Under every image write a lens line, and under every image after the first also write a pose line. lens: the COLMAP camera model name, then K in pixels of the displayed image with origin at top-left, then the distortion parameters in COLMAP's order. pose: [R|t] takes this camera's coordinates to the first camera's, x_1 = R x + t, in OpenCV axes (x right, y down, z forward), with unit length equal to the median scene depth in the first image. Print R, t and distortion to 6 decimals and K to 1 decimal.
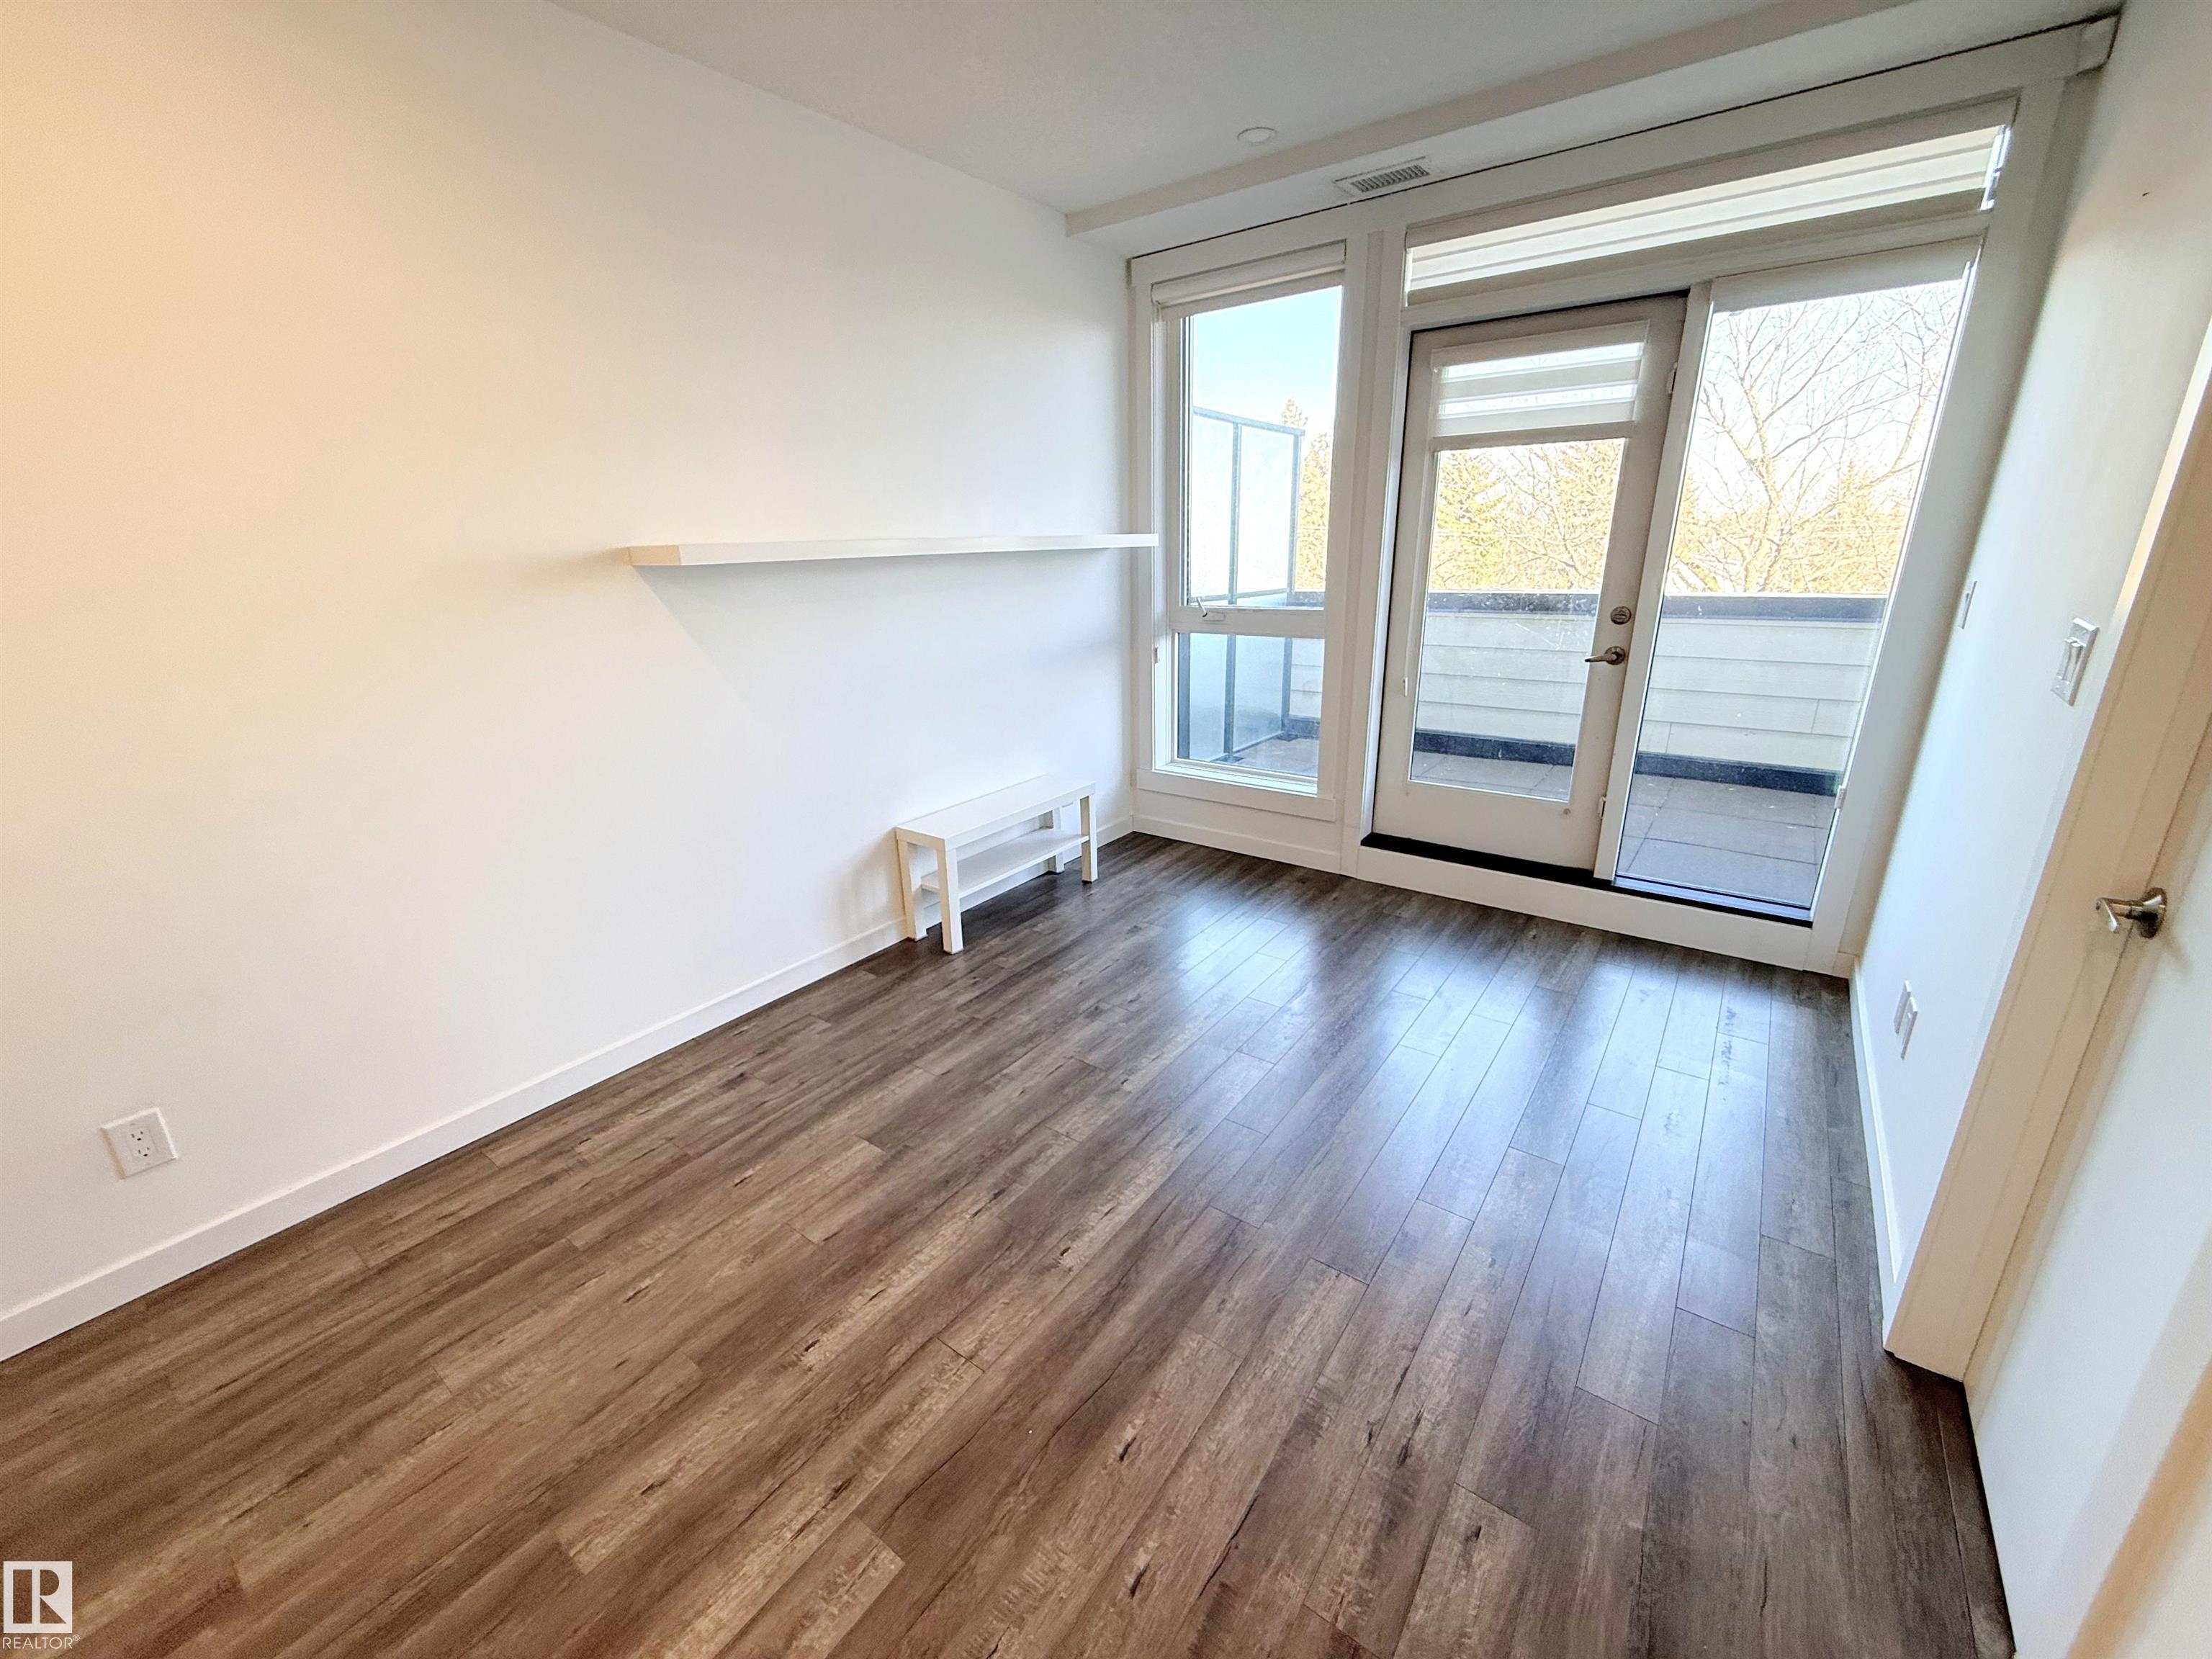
lens RADIAL K [[881.1, 0, 1097.5], [0, 881.1, 827.6], [0, 0, 1]] dist [0.000155, -0.000110]
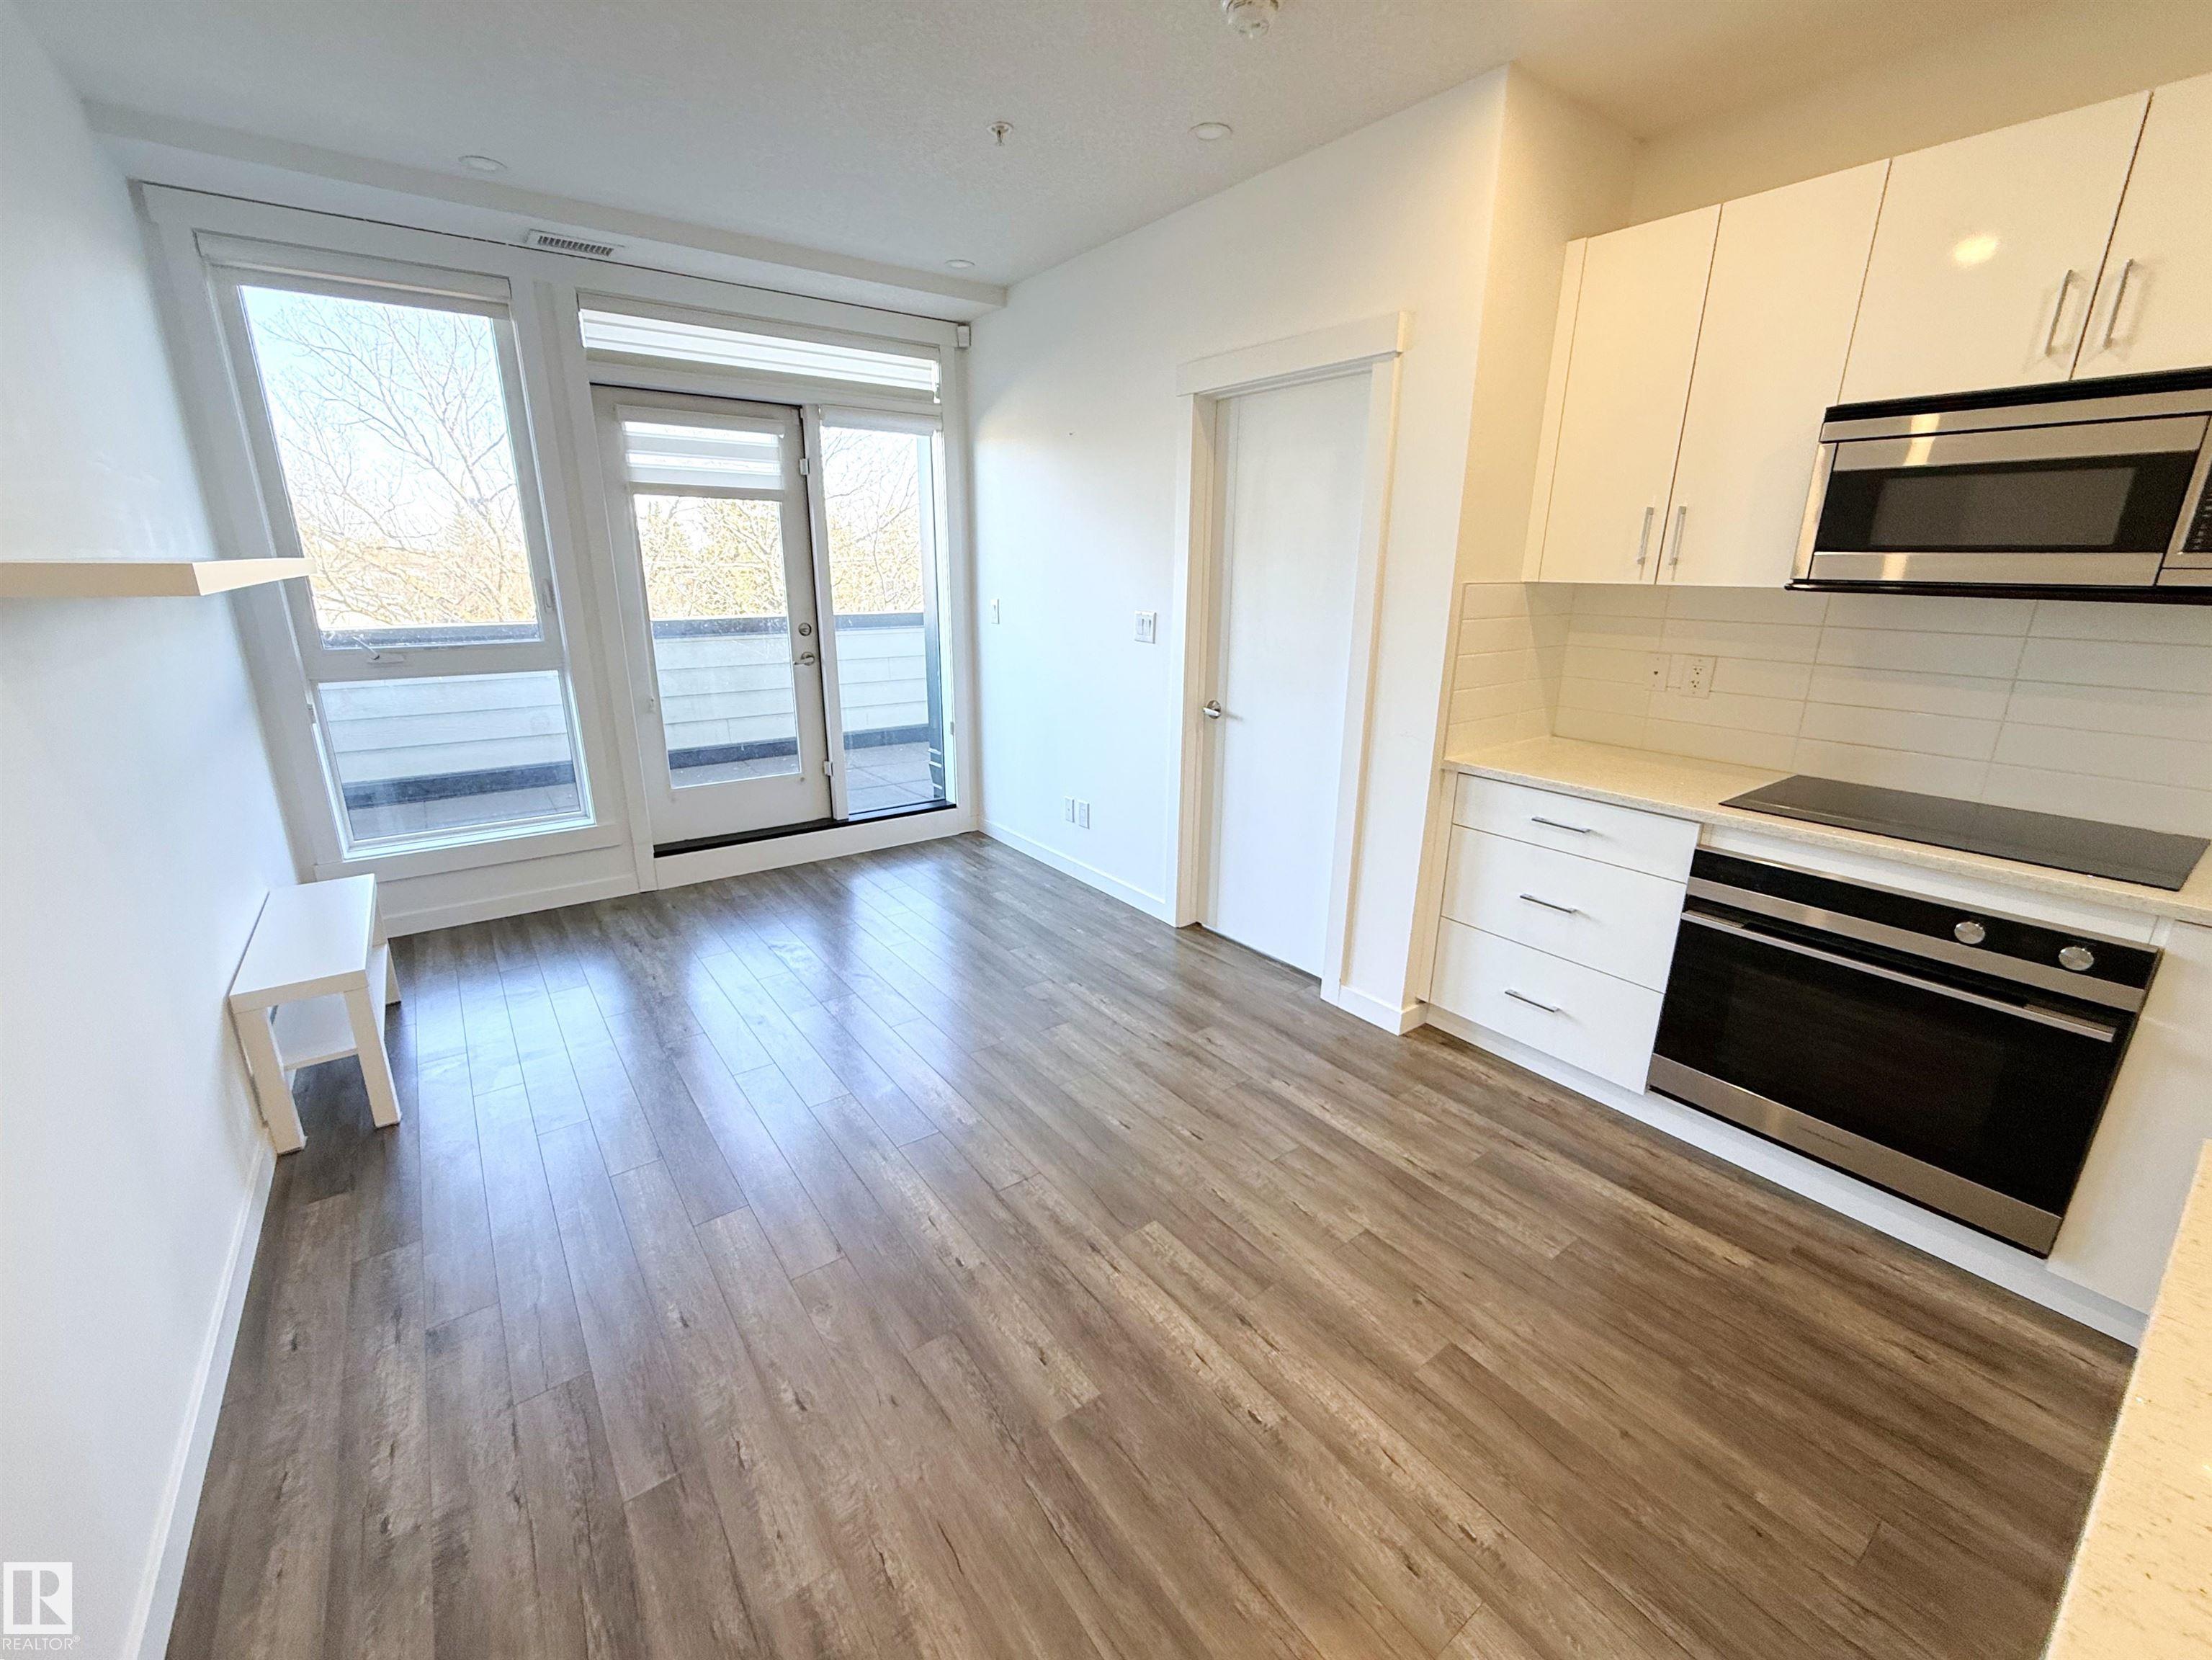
lens RADIAL K [[903.6, 0, 1098.1], [0, 903.6, 827.2], [0, 0, 1]] dist [-0.000766, -0.000128]
pose [[0.291905, -0.245870, 0.924305, -0.621308], [0.285270, 0.944789, 0.161228, -0.043907], [-0.912914, 0.216613, 0.345928, 0.154923]]
